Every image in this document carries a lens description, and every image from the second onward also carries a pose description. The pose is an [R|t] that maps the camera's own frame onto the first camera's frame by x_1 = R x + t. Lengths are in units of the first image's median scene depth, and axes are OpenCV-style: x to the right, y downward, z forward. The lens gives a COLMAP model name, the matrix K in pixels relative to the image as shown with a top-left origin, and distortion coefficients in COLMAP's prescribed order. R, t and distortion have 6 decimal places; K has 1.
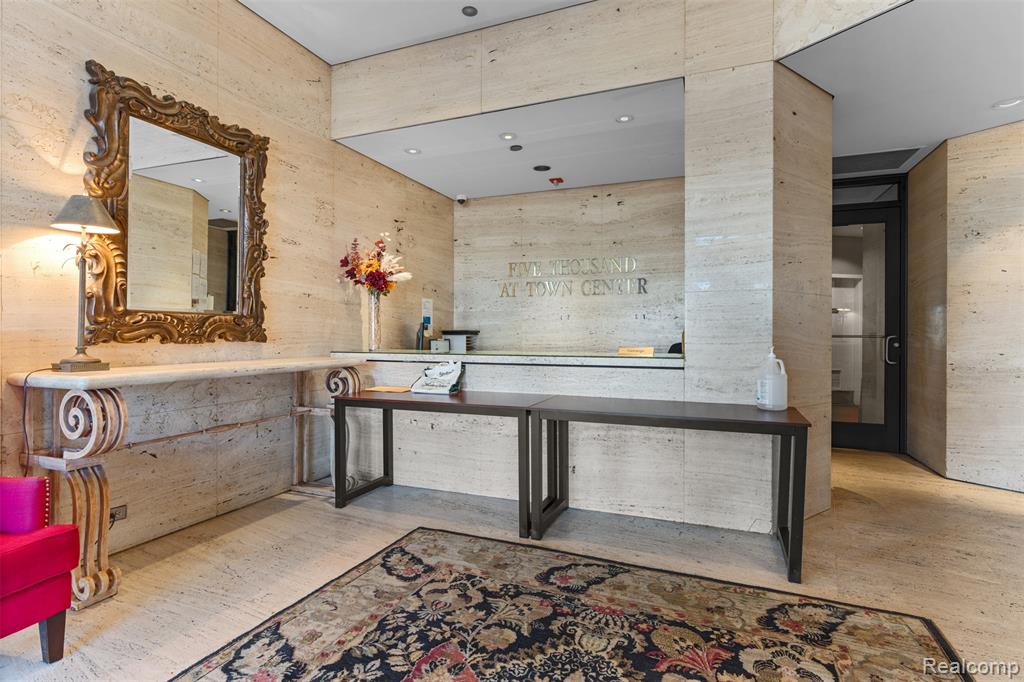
lens RADIAL K [[506.0, 0, 512.6], [0, 506.0, 336.9], [0, 0, 1]] dist [-0.006335, -0.000579]
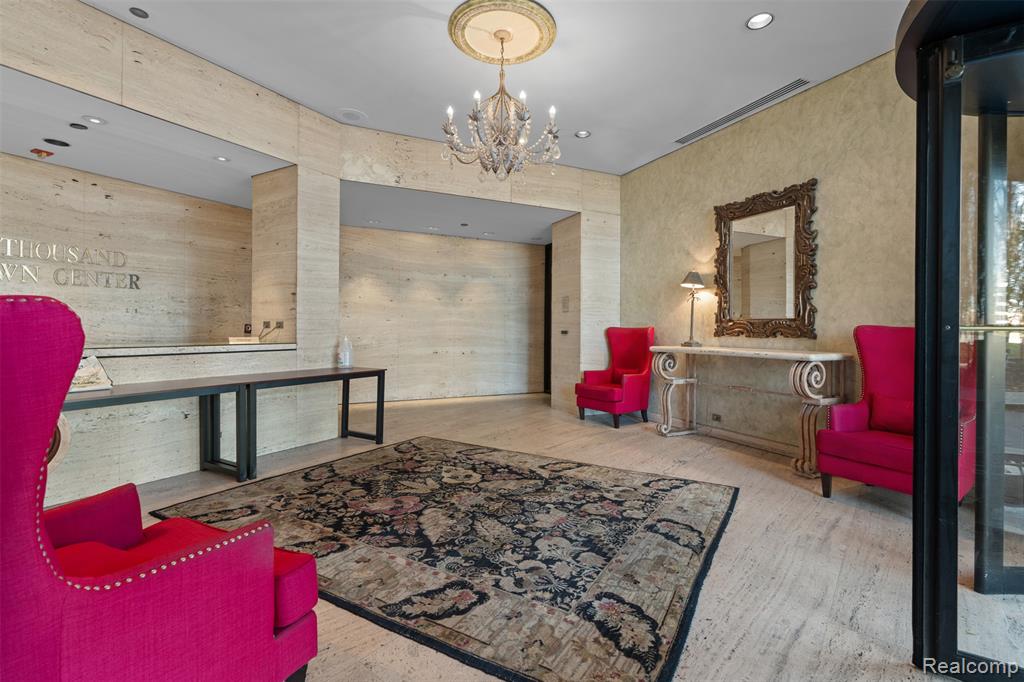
lens RADIAL K [[468.2, 0, 512.6], [0, 468.2, 335.3], [0, 0, 1]] dist [0.000424, 0.000023]
pose [[0.148265, -0.012923, 0.988863, -1.059659], [0.001843, 0.999916, 0.012791, 0.000531], [-0.988946, -0.000074, 0.148277, 0.121271]]
